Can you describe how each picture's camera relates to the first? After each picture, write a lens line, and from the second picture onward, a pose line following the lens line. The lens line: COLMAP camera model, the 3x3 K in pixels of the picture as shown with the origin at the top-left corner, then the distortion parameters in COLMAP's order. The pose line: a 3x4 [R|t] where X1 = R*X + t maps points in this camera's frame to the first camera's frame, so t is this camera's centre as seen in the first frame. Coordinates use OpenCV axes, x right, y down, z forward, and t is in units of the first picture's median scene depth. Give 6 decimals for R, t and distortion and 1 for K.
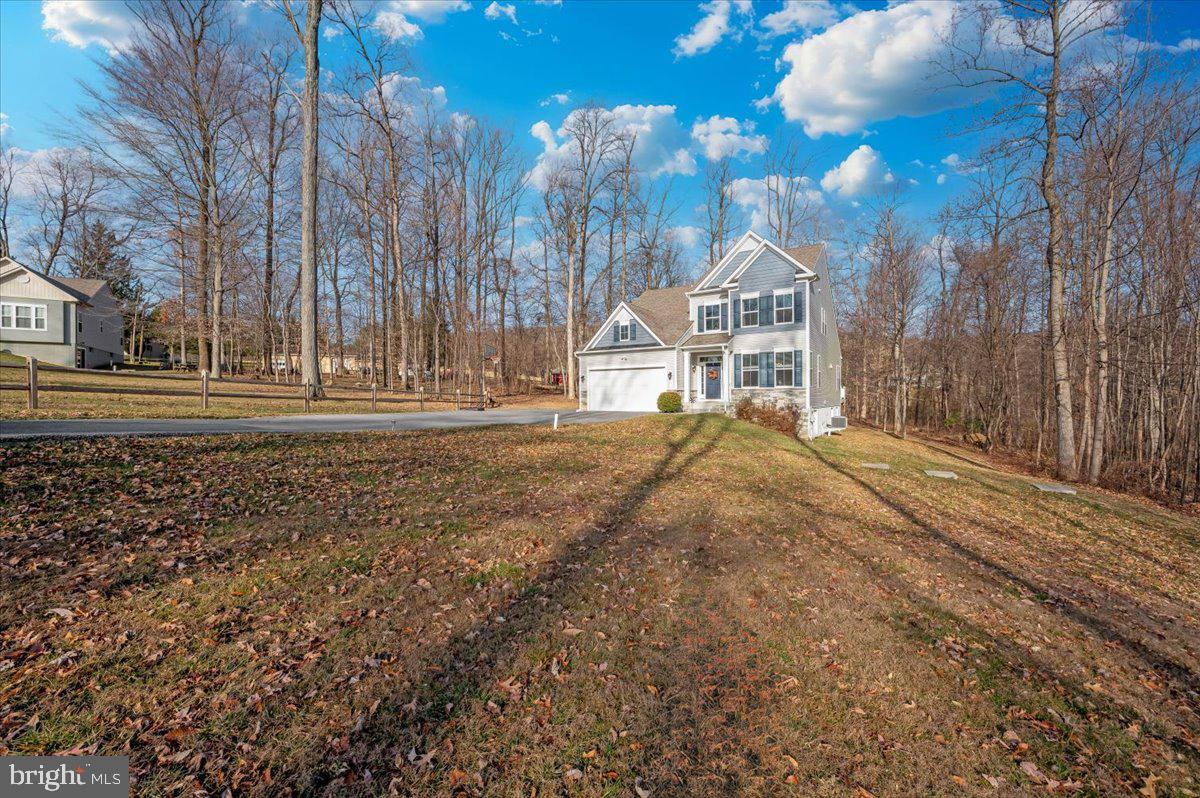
lens RADIAL K [[471.2, 0, 600.0], [0, 471.2, 399.0], [0, 0, 1]] dist [-0.000539, -0.000054]
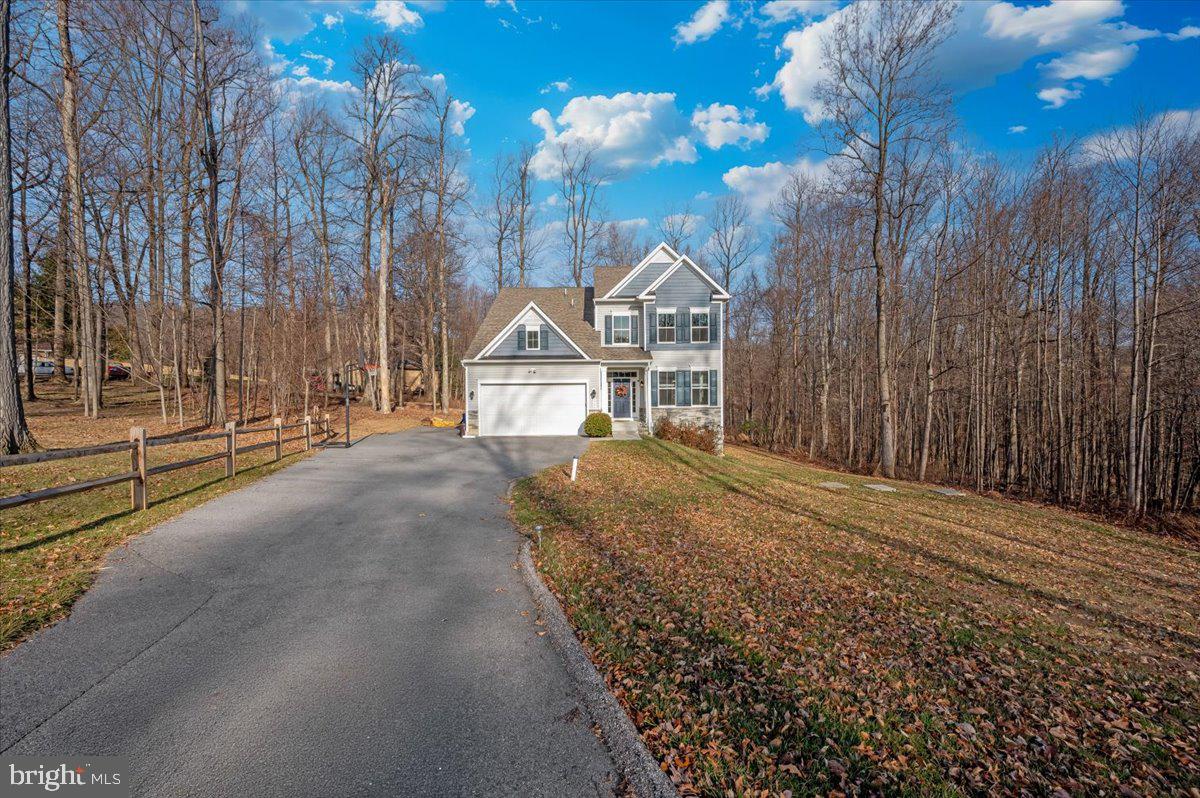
lens RADIAL K [[471.2, 0, 600.0], [0, 471.2, 399.0], [0, 0, 1]] dist [-0.000539, -0.000054]
pose [[0.840141, -0.006695, 0.542326, -0.314264], [0.004693, 0.999976, 0.005075, -0.044268], [-0.542347, -0.001718, 0.840153, 0.263610]]
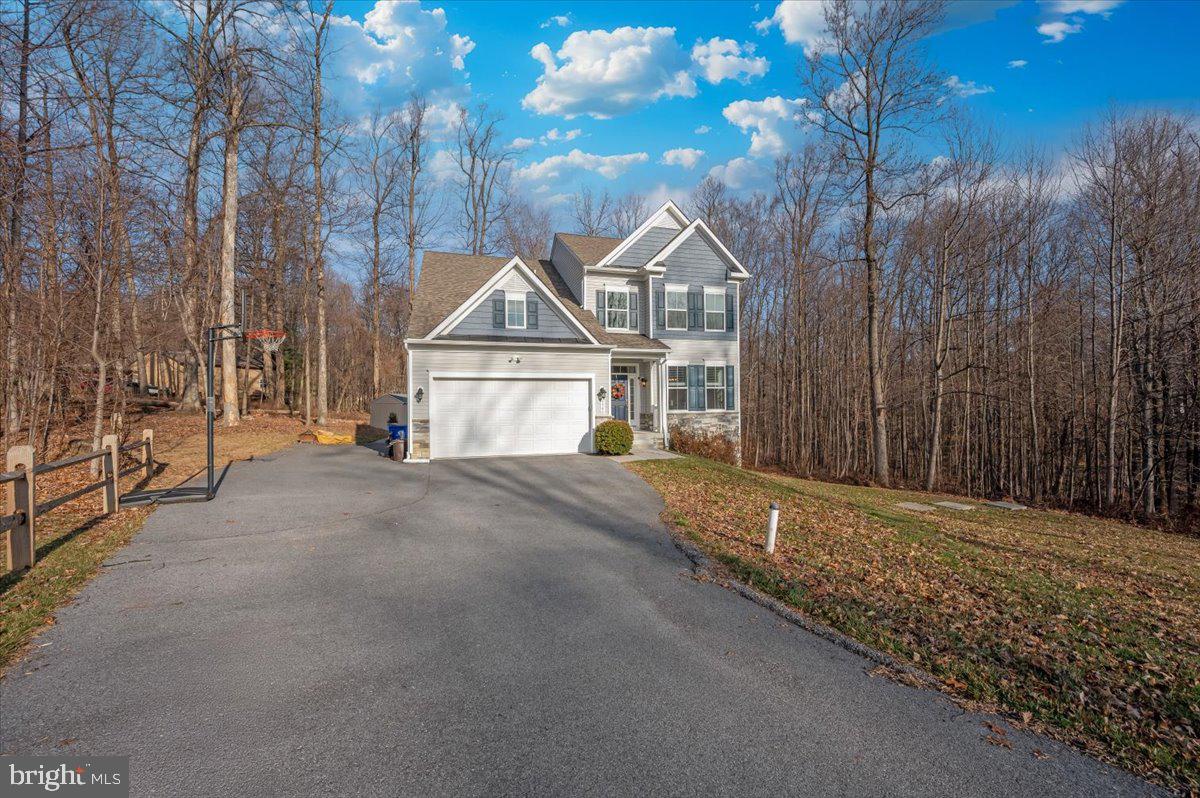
lens RADIAL K [[471.2, 0, 600.0], [0, 471.2, 399.0], [0, 0, 1]] dist [-0.000539, -0.000054]
pose [[0.651024, 0.002881, 0.759052, -0.323595], [0.006776, 0.999931, -0.009606, -0.036846], [-0.759027, 0.011397, 0.650960, 0.602240]]
